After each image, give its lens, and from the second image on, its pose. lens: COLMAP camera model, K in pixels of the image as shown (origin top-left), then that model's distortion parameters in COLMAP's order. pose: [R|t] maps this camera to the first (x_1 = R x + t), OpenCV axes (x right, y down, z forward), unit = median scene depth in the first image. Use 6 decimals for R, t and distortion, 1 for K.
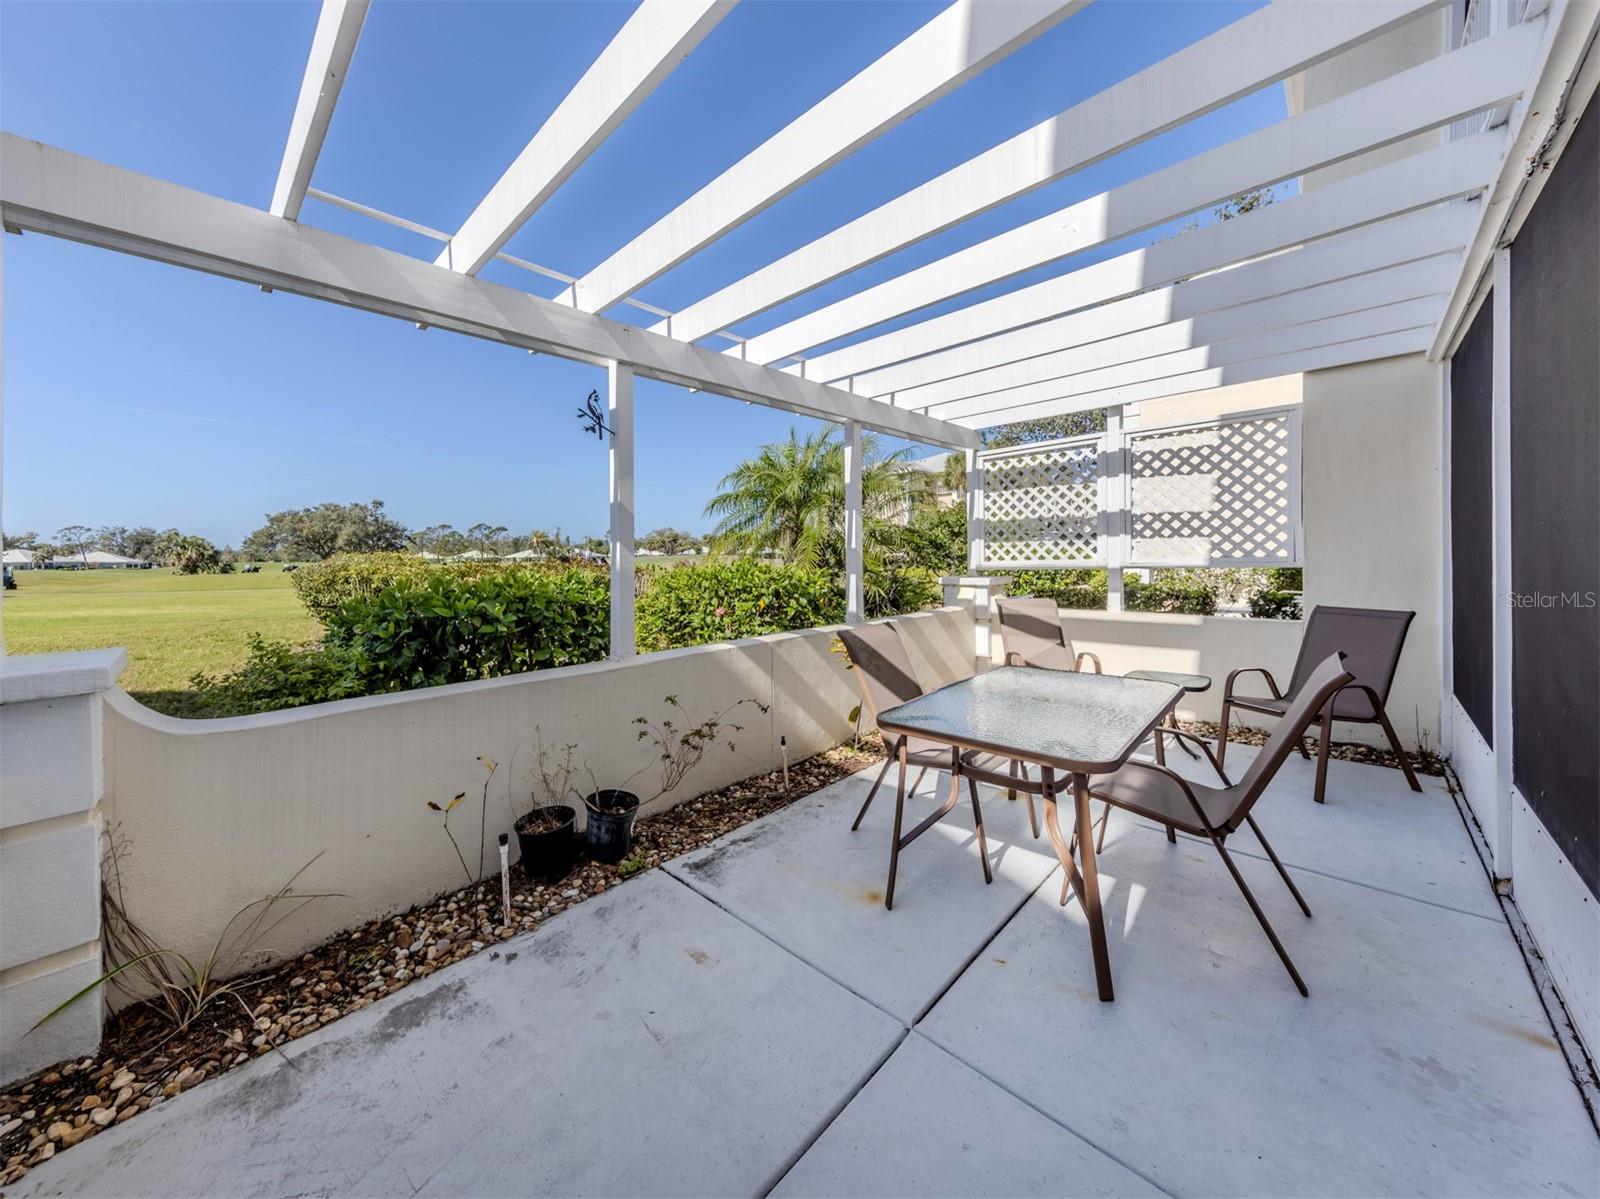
lens RADIAL K [[566.6, 0, 743.9], [0, 566.6, 552.4], [0, 0, 1]] dist [0.007164, -0.000010]
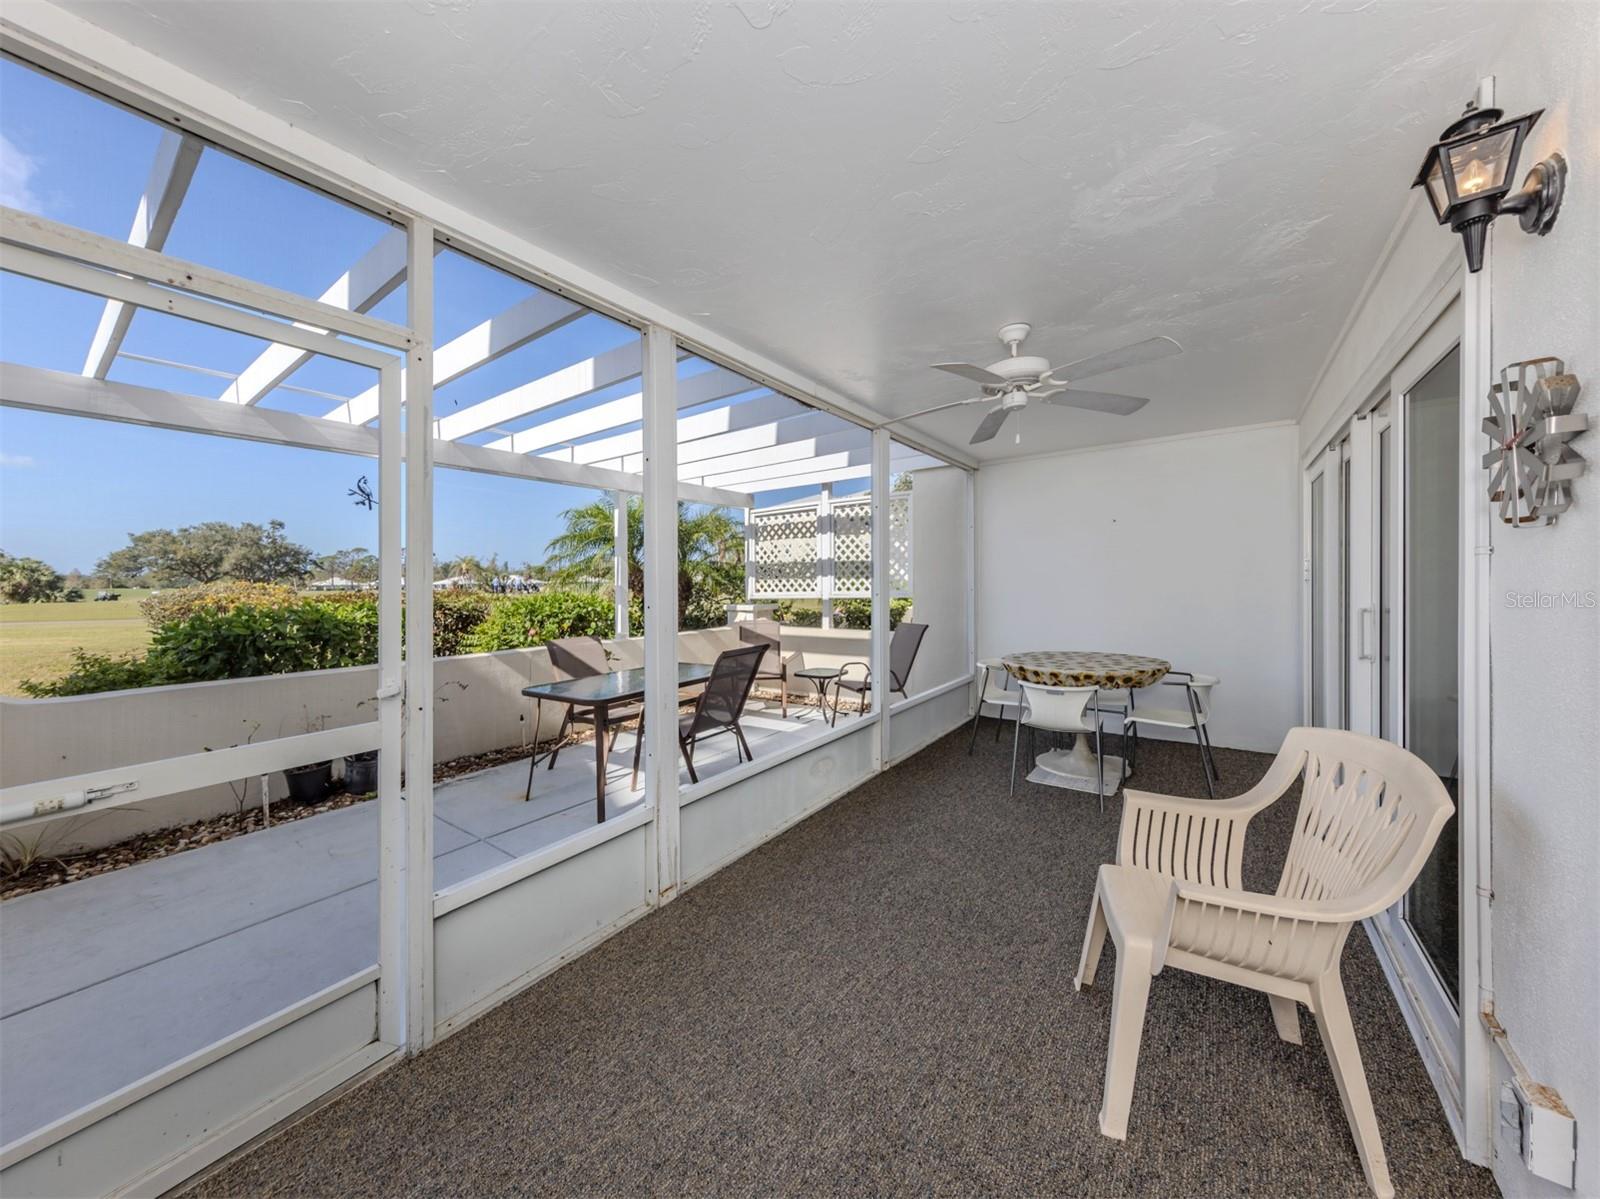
lens RADIAL K [[566.6, 0, 801.5], [0, 566.6, 582.4], [0, 0, 1]] dist [0.007164, -0.000010]
pose [[0.986240, 0.005600, 0.165227, 0.159379], [-0.006234, 0.999975, 0.003318, -0.007264], [-0.165204, -0.004303, 0.986250, -0.163901]]
